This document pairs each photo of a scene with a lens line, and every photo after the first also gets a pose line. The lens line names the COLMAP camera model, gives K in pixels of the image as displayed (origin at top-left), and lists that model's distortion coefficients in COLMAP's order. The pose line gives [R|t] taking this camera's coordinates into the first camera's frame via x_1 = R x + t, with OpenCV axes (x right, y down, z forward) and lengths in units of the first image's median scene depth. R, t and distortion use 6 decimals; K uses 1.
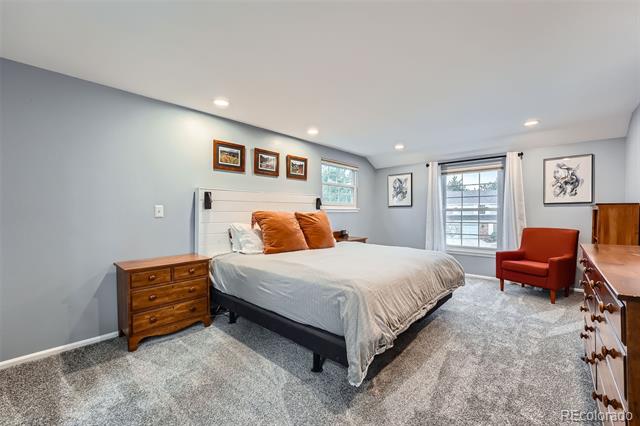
lens RADIAL K [[258.8, 0, 320.0], [0, 258.8, 213.0], [0, 0, 1]] dist [-0.006968, -0.000218]
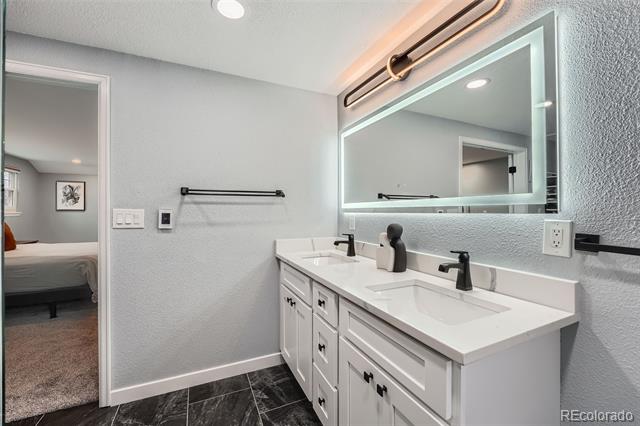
lens RADIAL K [[258.8, 0, 320.0], [0, 258.8, 213.0], [0, 0, 1]] dist [-0.006968, -0.000218]
pose [[0.380603, 0.003972, 0.924730, -0.308940], [-0.008013, 0.999967, -0.000997, -0.021799], [-0.924704, -0.007030, 0.380623, -0.414824]]
